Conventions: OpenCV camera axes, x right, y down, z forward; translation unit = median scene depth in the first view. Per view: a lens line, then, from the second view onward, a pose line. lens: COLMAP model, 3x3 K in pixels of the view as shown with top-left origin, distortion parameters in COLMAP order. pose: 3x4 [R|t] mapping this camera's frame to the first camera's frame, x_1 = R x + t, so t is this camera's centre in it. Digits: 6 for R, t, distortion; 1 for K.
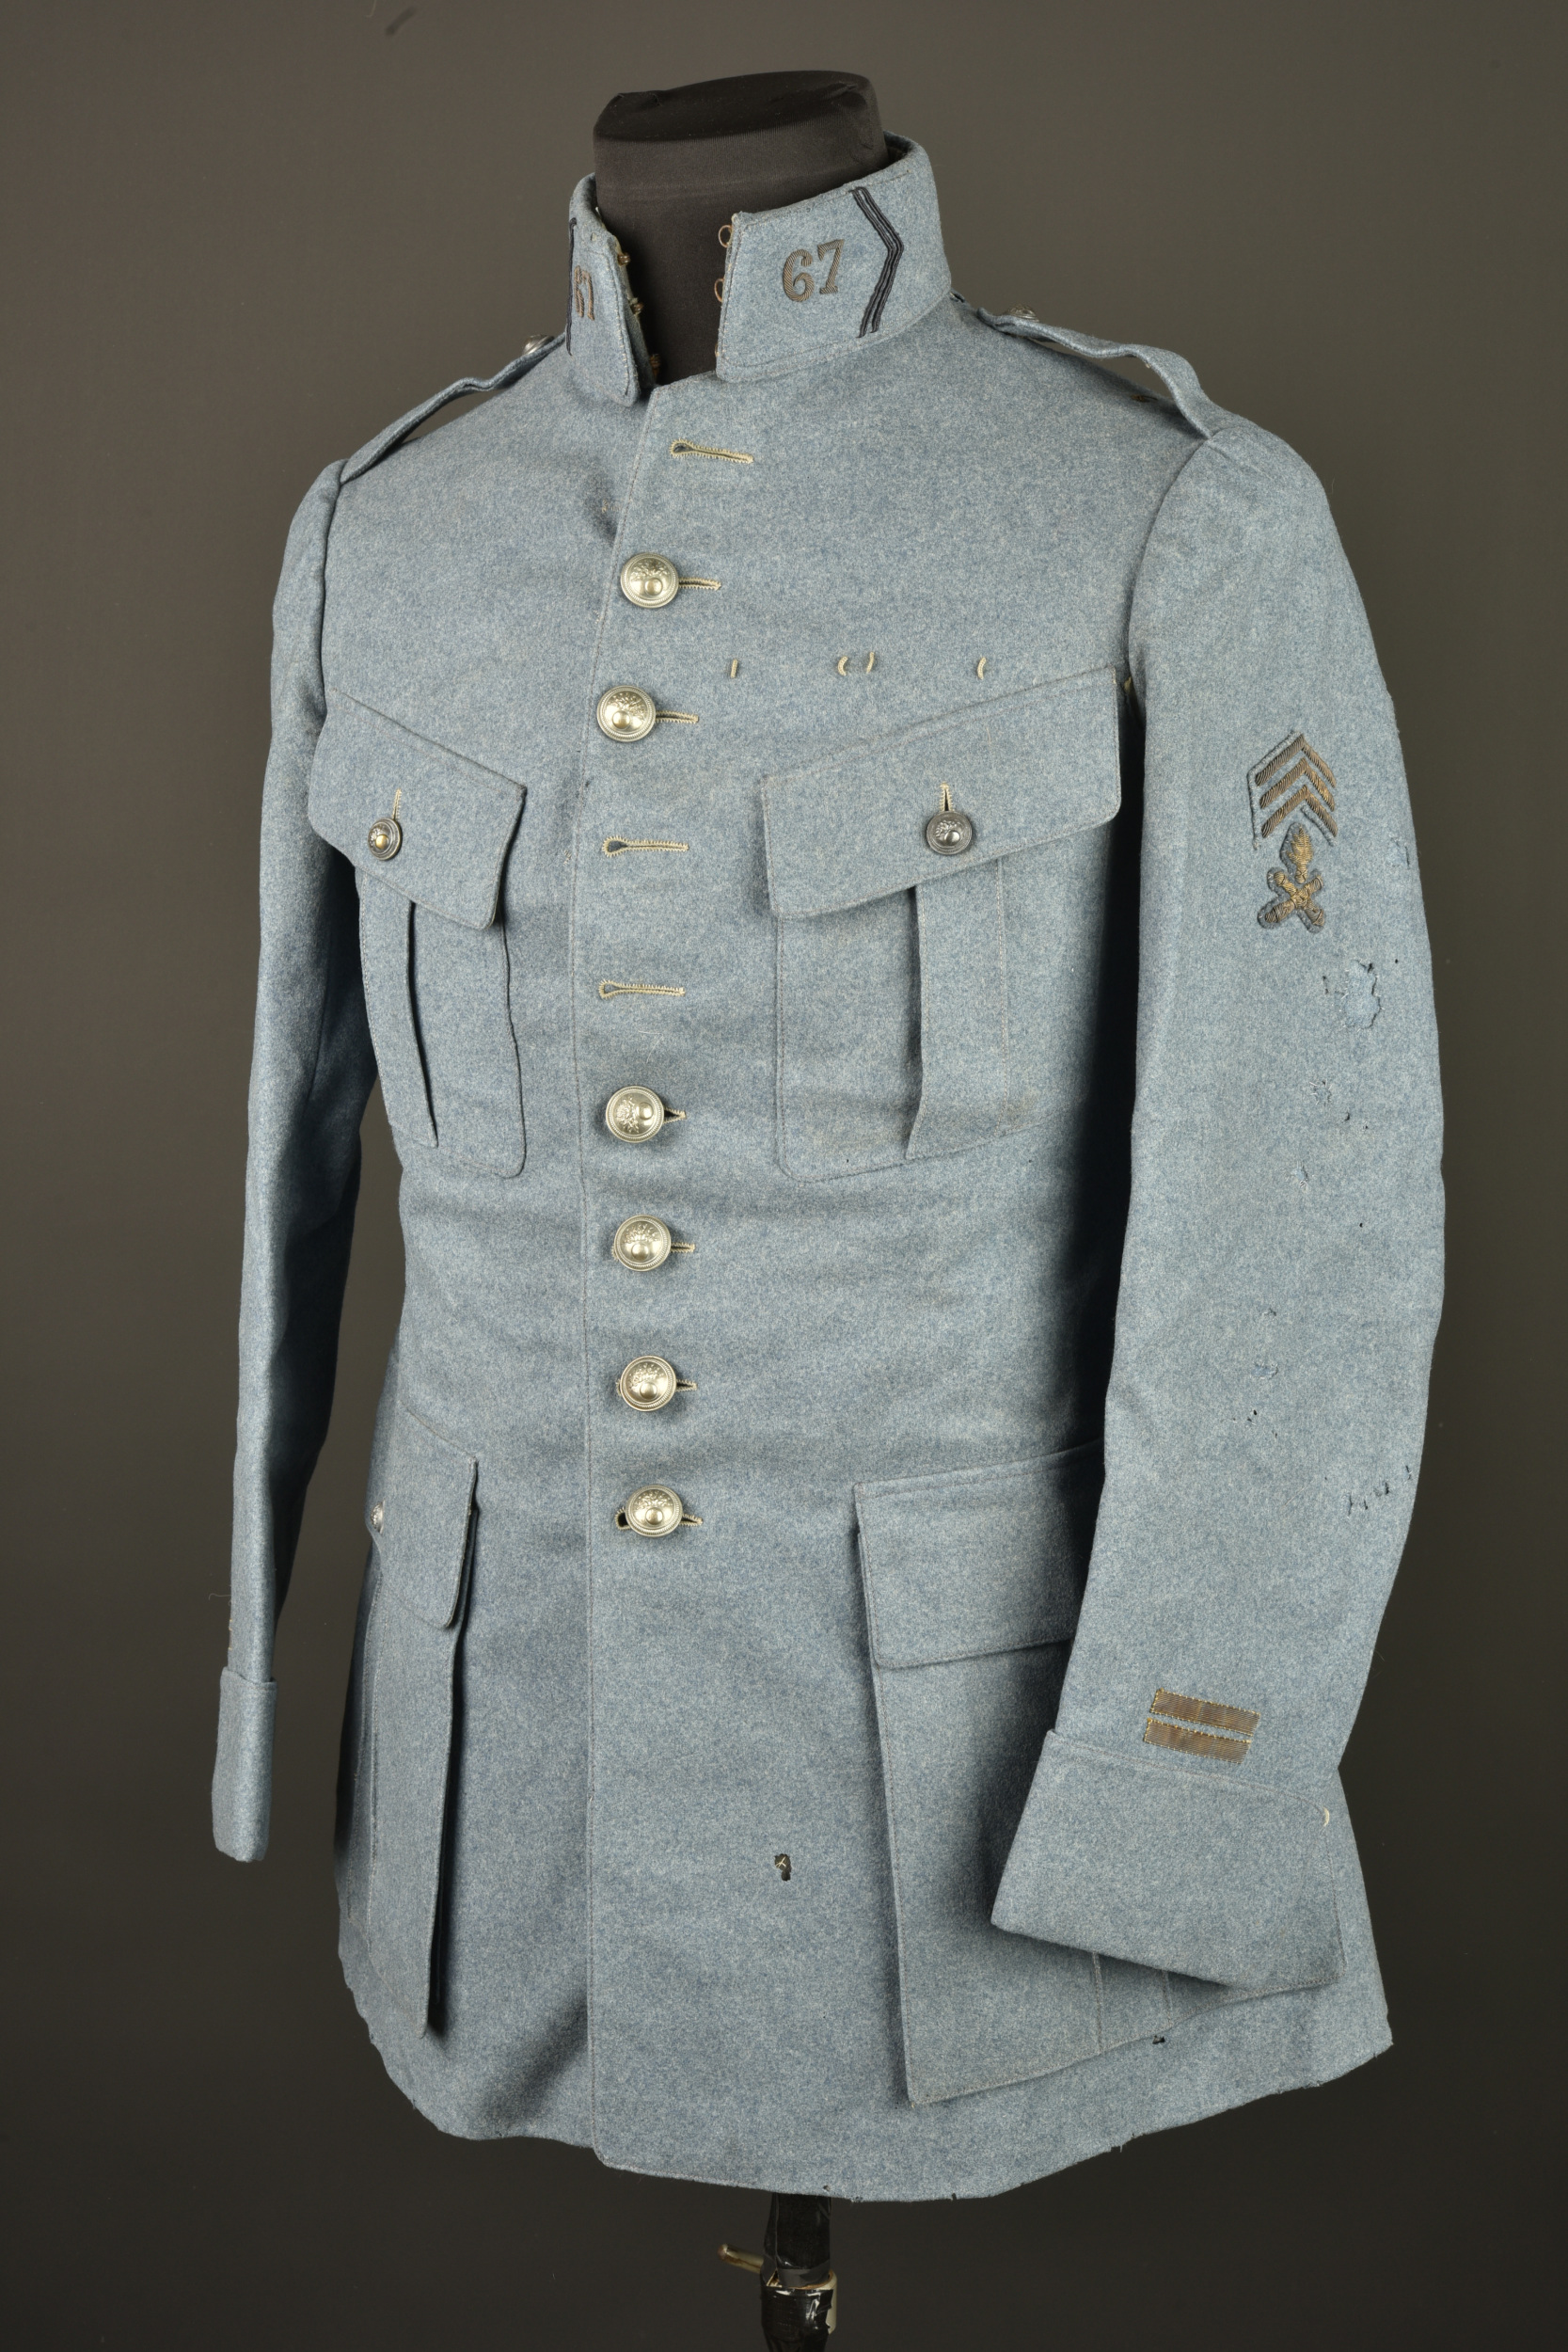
lens RADIAL K [[3813.1, 0, 698.4], [0, 3813.1, 1170.6], [0, 0, 1]] dist [0.032217, -0.145861]
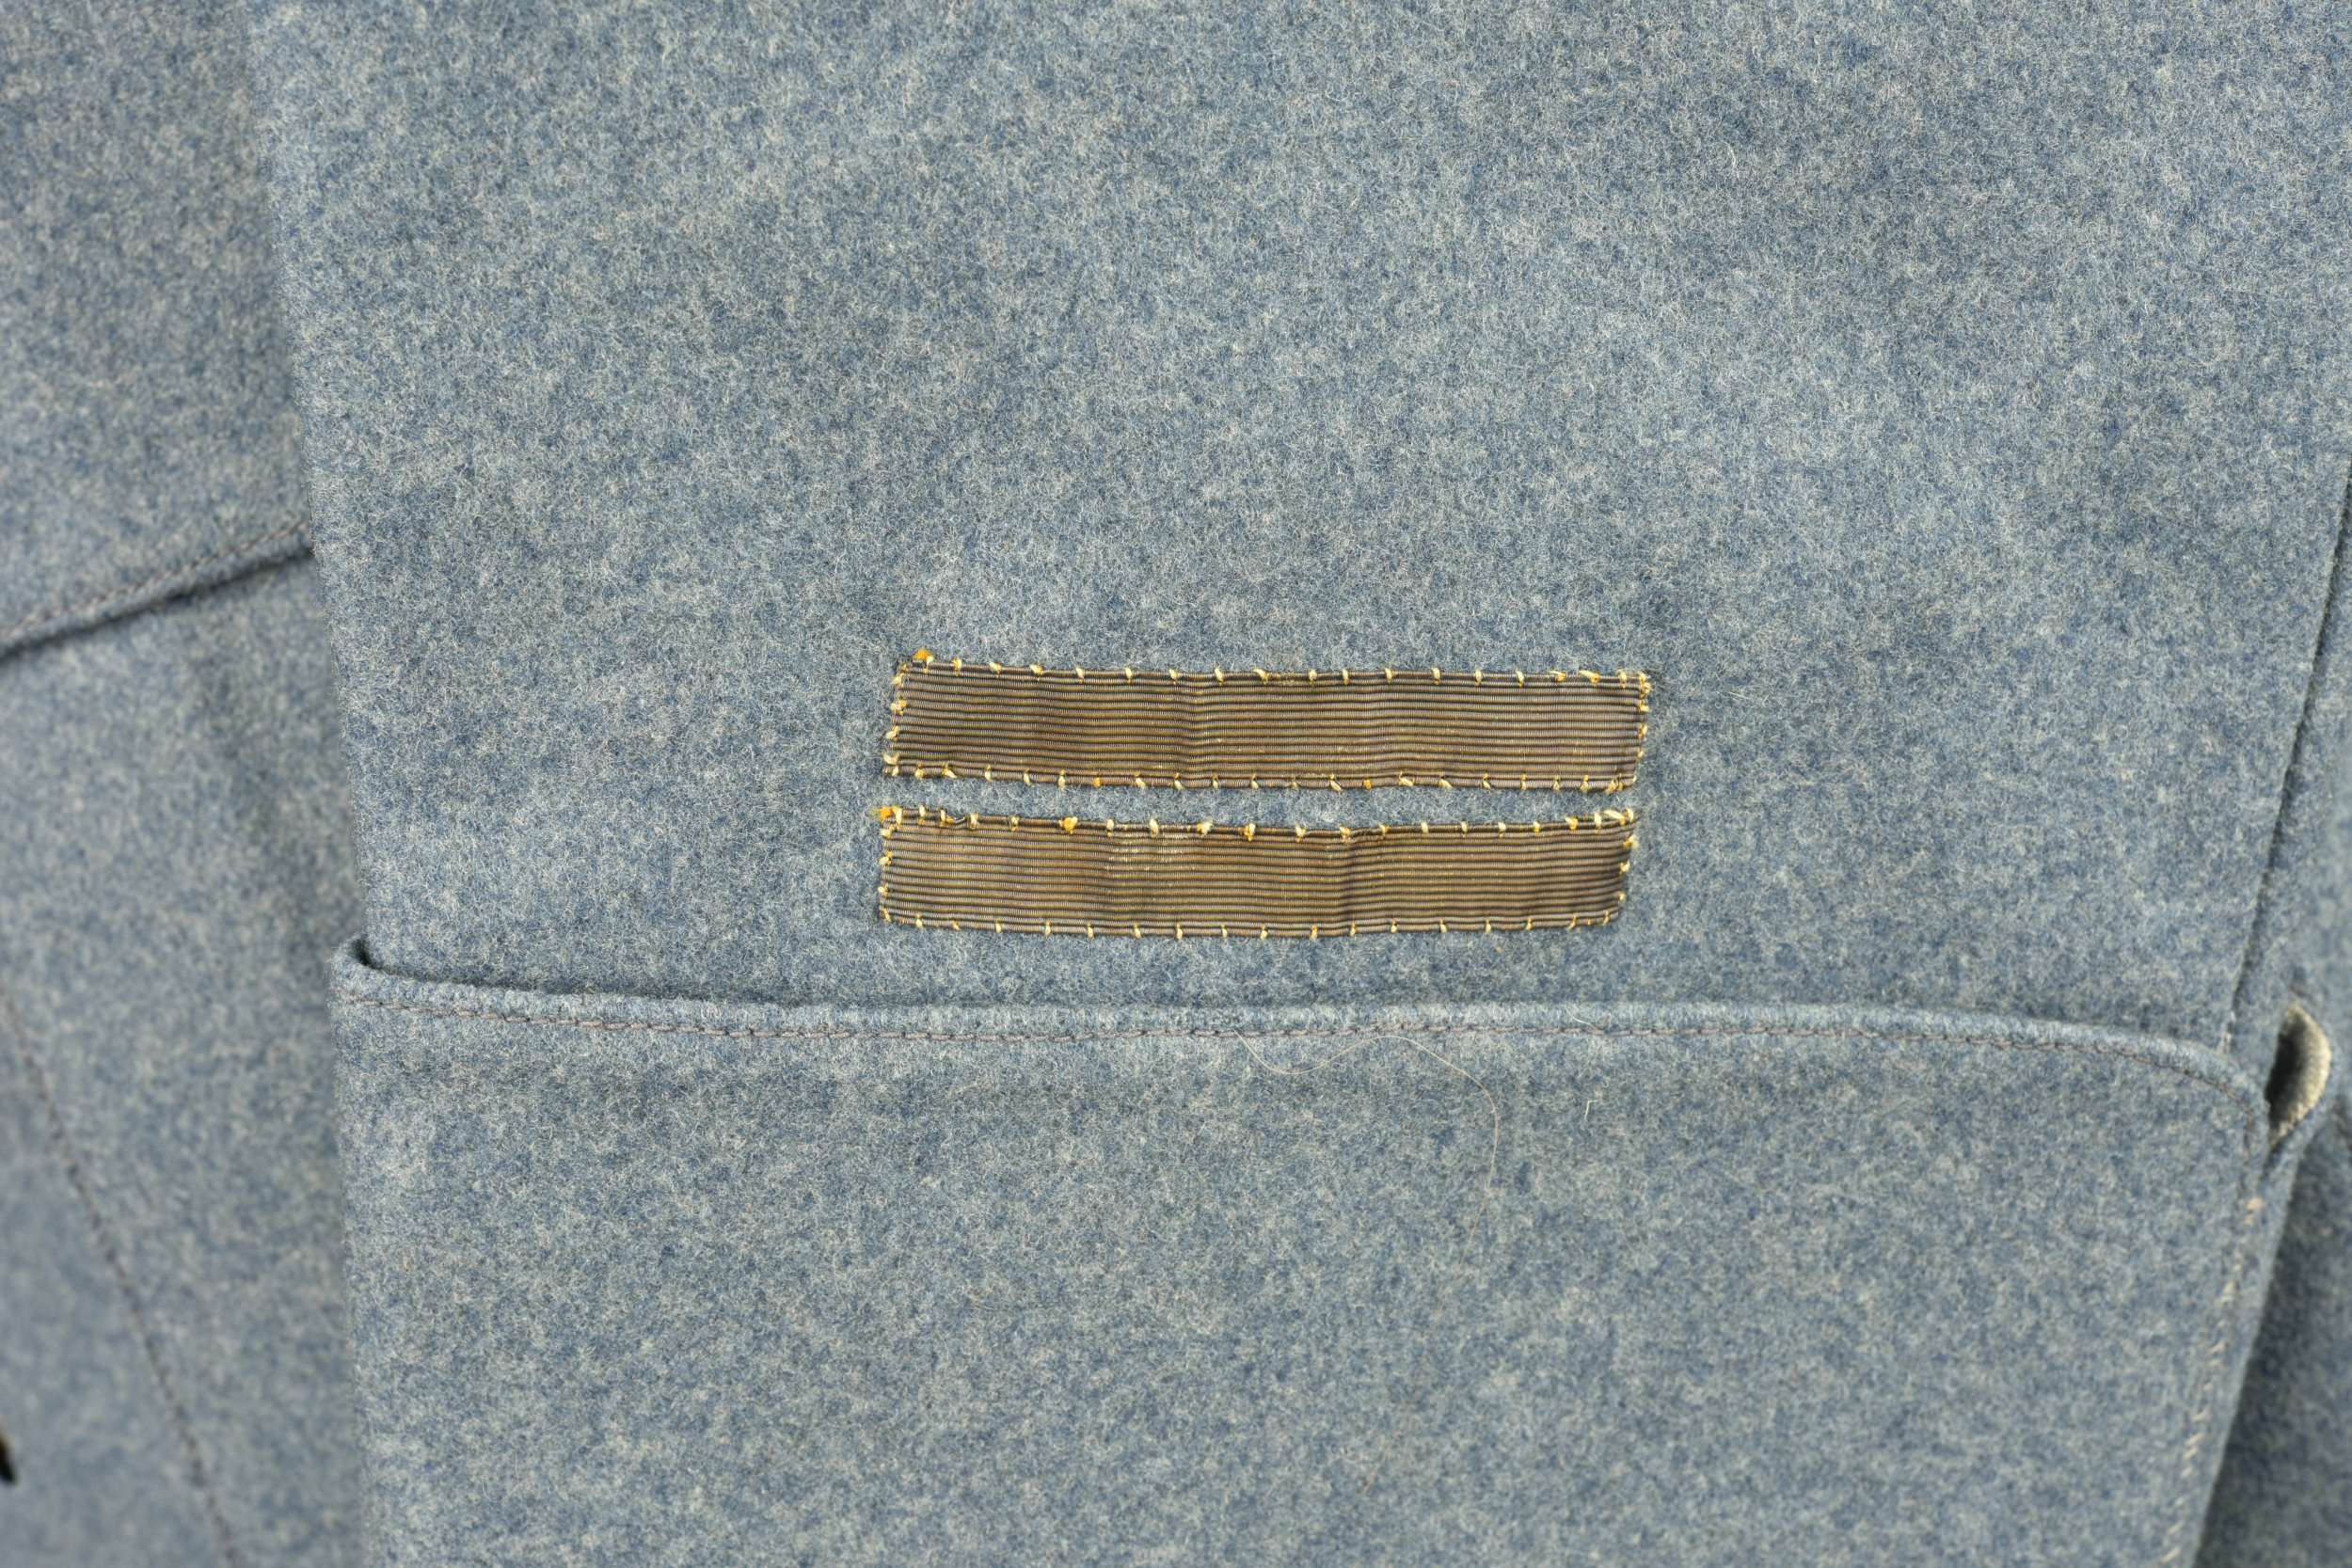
lens RADIAL K [[3921.1, 0, 1179.7], [0, 3921.1, 676.5], [0, 0, 1]] dist [0.017310, 0.023532]
pose [[0.852276, -0.089234, -0.515425, 0.235679], [0.203785, 0.964135, 0.170048, 0.106331], [0.481765, -0.249964, 0.839893, 0.842742]]
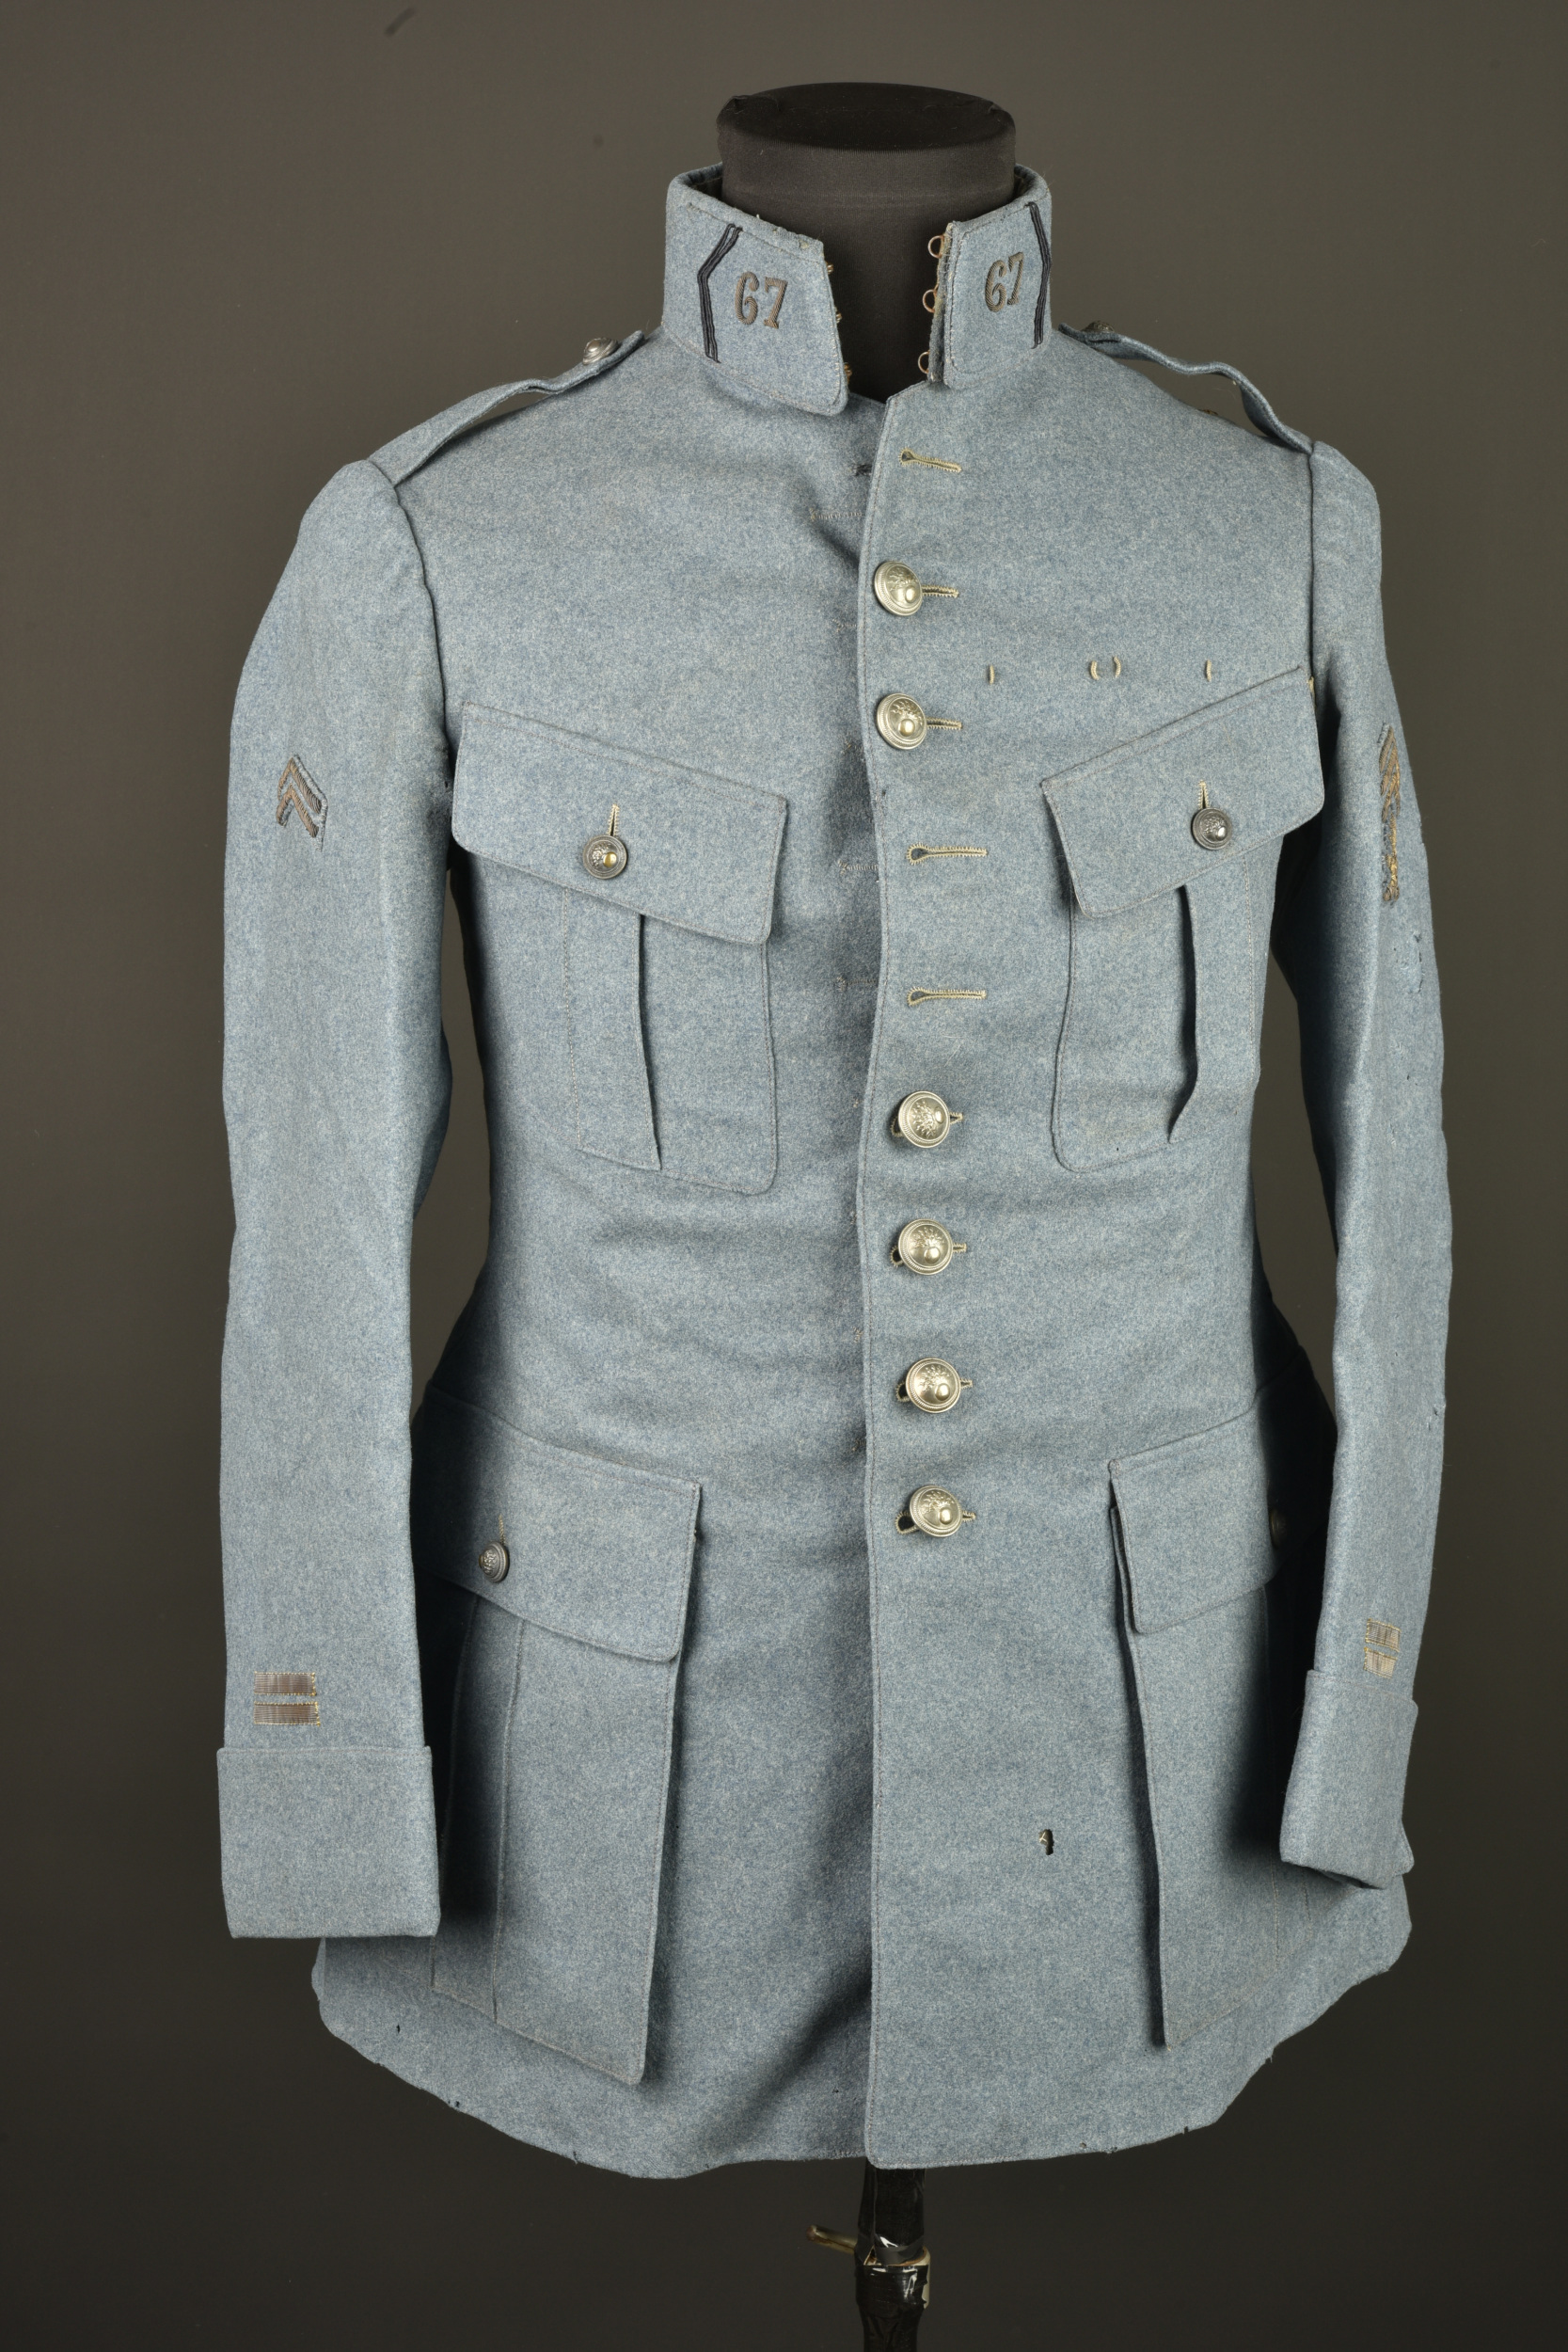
lens RADIAL K [[3866.6, 0, 619.1], [0, 3866.6, 1187.5], [0, 0, 1]] dist [0.006459, 0.037005]
pose [[0.879935, -0.078957, 0.468488, -0.561494], [0.075522, 0.996801, 0.026148, -0.029316], [-0.469054, 0.012372, 0.883083, 0.135676]]
